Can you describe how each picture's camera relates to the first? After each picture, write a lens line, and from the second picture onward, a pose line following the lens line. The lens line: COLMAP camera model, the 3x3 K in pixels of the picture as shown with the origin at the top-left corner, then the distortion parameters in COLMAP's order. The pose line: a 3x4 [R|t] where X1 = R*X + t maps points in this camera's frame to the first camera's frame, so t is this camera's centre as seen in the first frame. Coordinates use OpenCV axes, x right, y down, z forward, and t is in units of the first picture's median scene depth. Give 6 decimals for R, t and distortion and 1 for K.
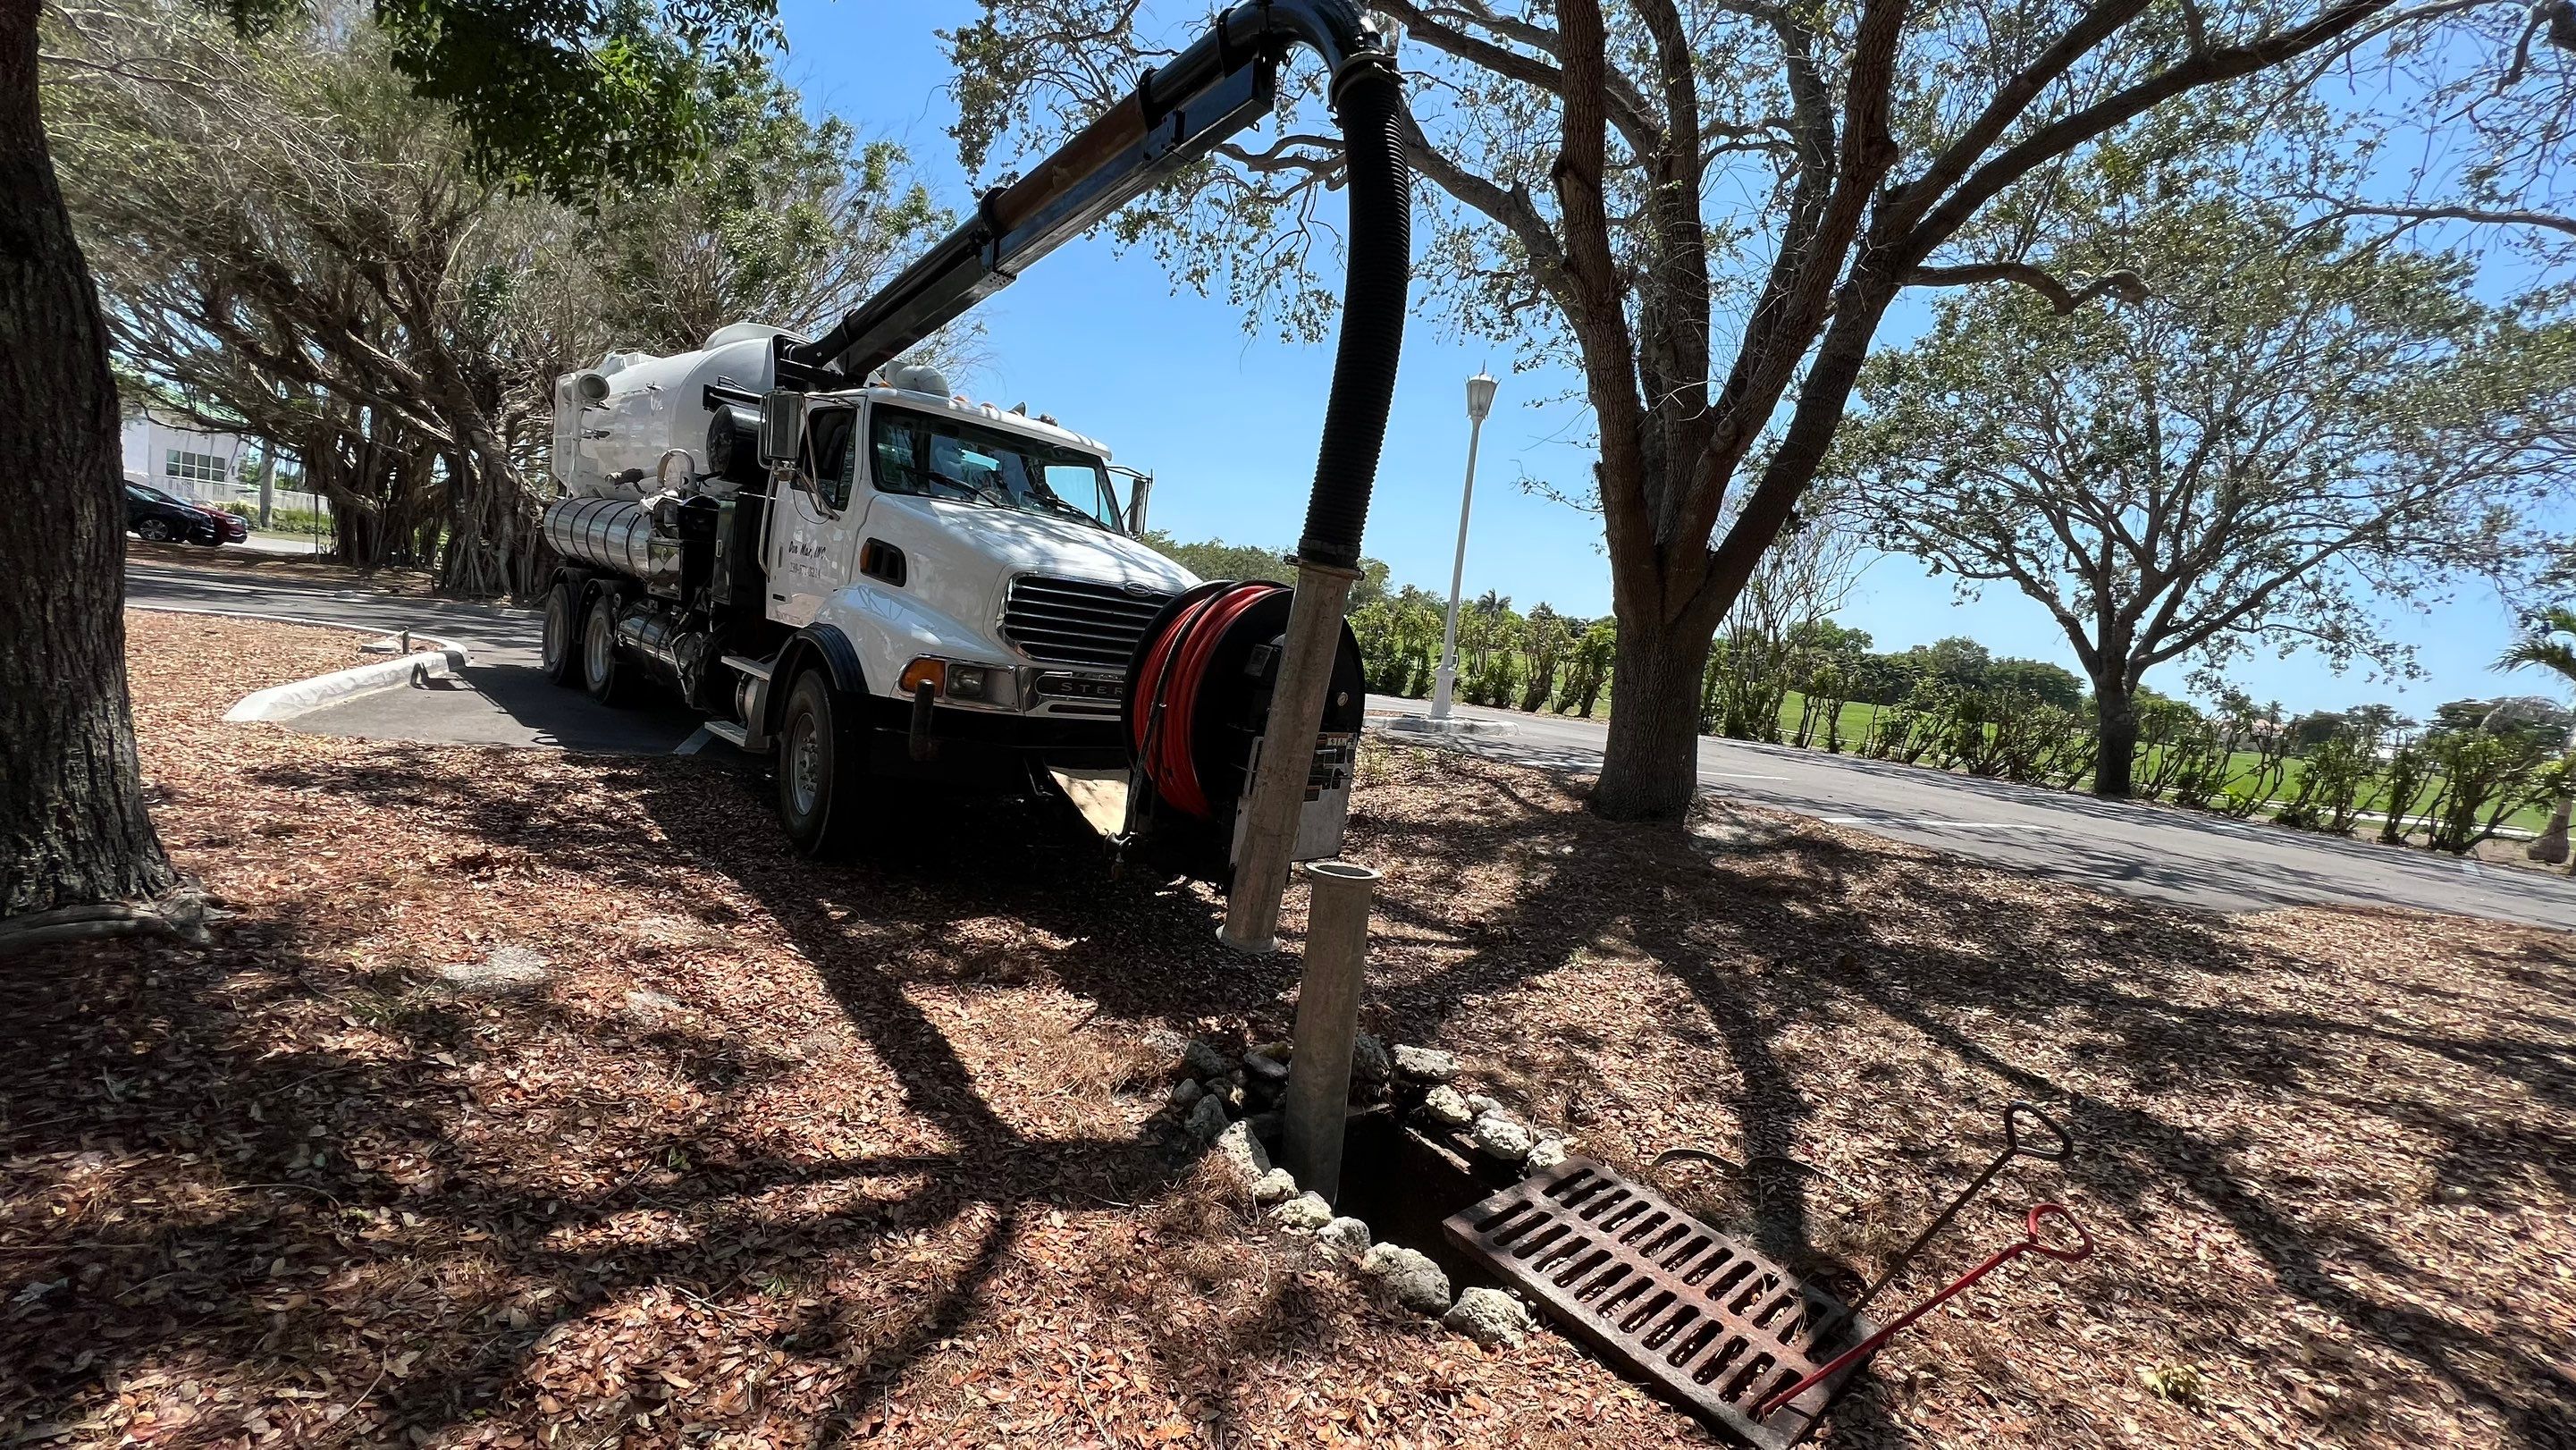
lens RADIAL K [[1040.6, 0, 1277.4], [0, 1040.6, 719.1], [0, 0, 1]] dist [-0.000511, 0.000601]
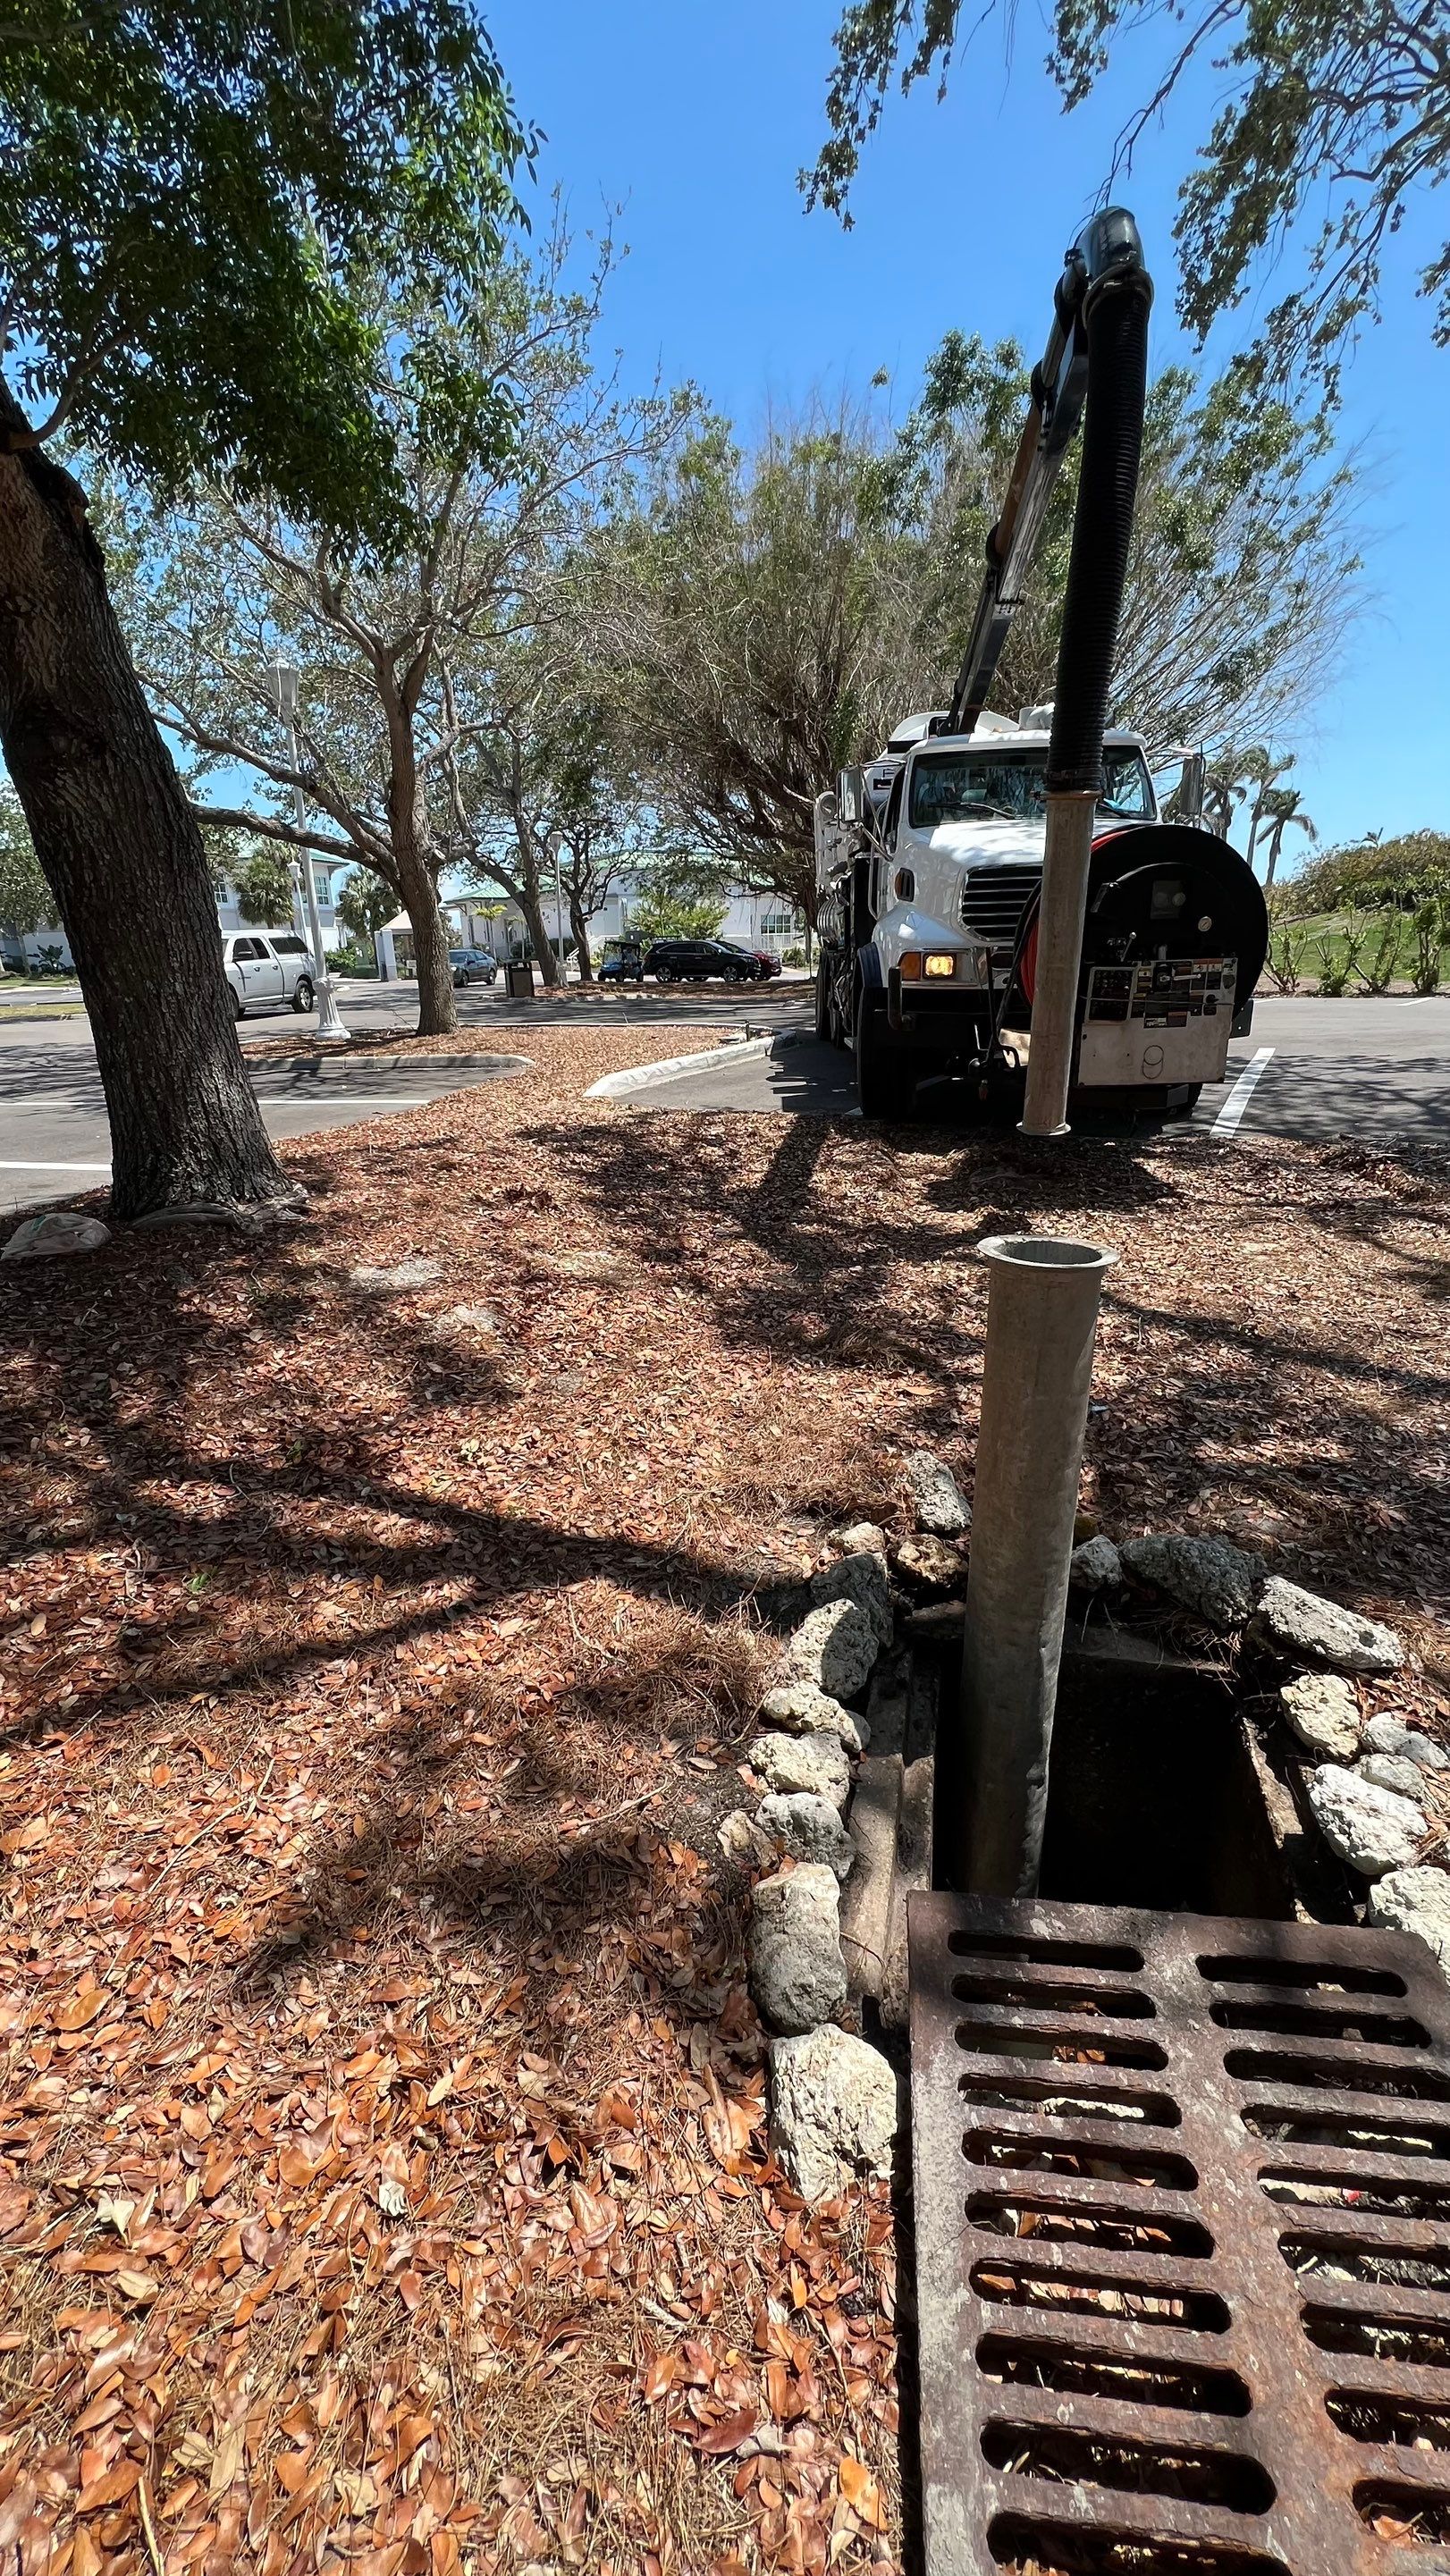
lens RADIAL K [[1040.6, 0, 716.0], [0, 1040.6, 1277.4], [0, 0, 1]] dist [-0.000511, 0.000601]
pose [[0.627836, 0.094623, -0.772573, 0.263149], [0.040152, 0.987324, 0.153555, 0.045356], [0.777310, -0.127427, 0.616078, 0.344898]]
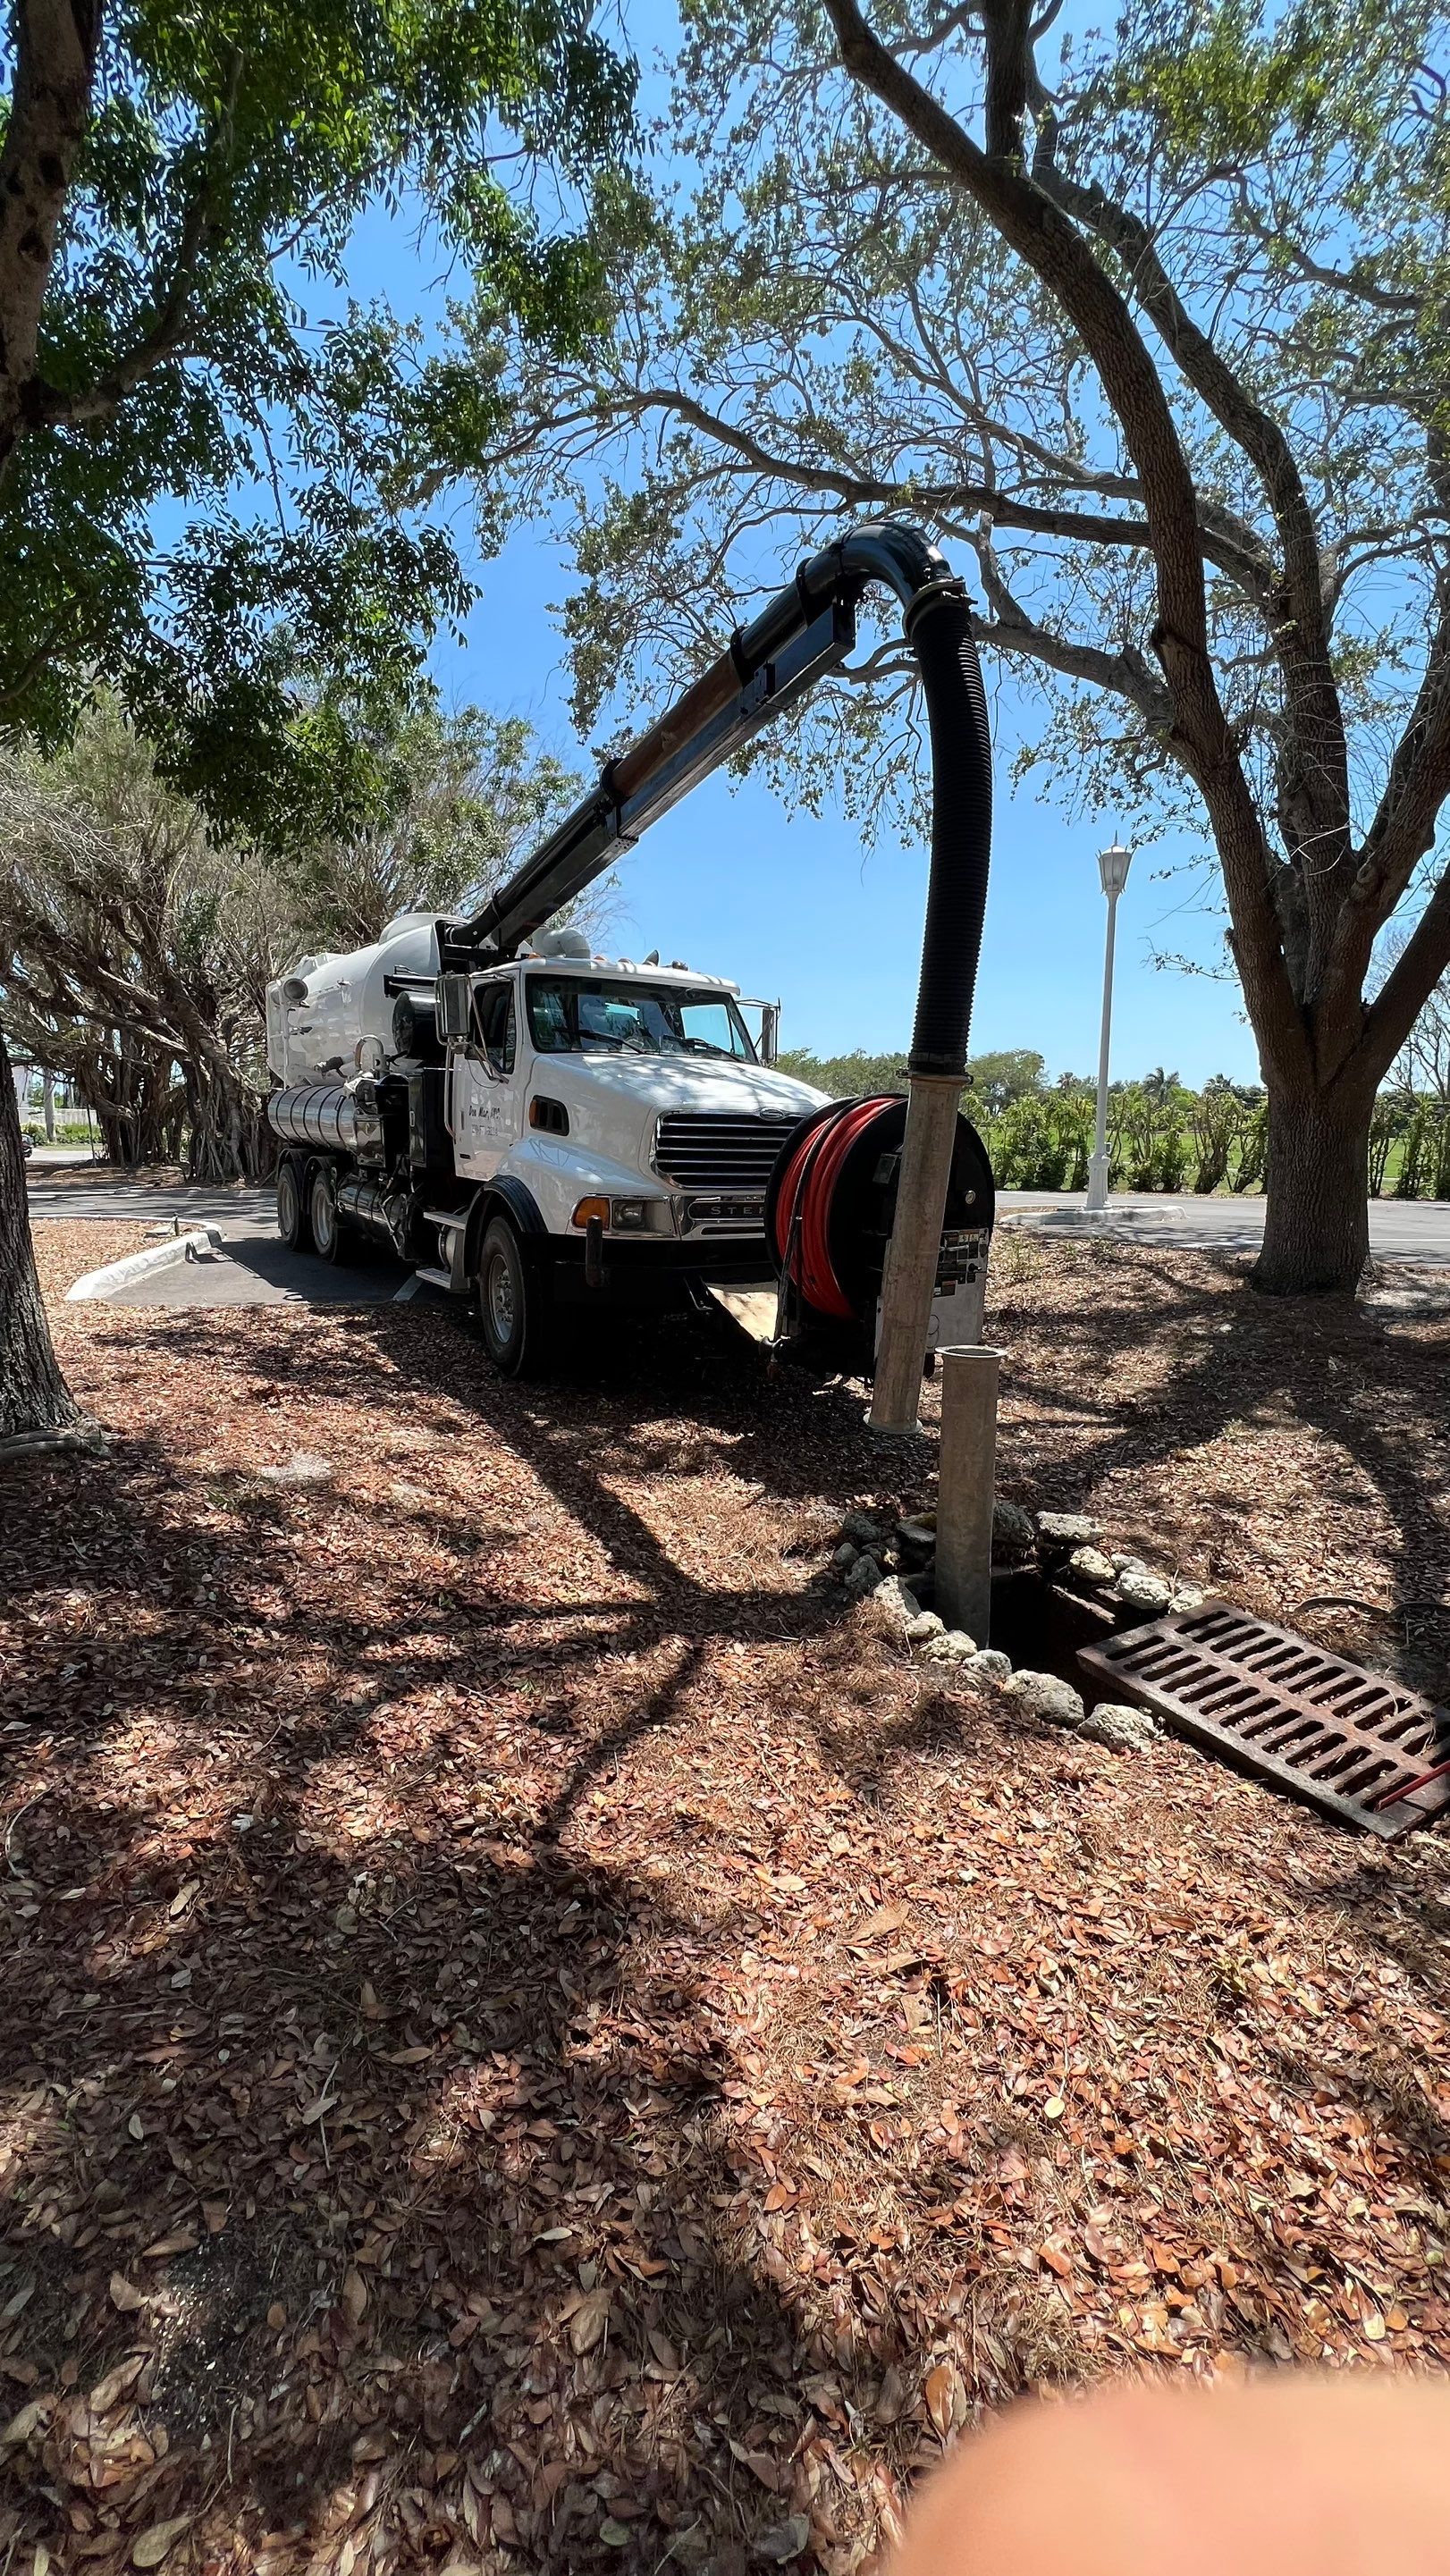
lens RADIAL K [[1040.6, 0, 719.6], [0, 1040.6, 1285.4], [0, 0, 1]] dist [-0.000511, 0.000601]
pose [[0.974557, -0.078180, -0.210064, 0.027744], [0.087941, 0.995419, 0.037522, 0.007588], [0.206168, -0.055040, 0.976967, -0.083530]]
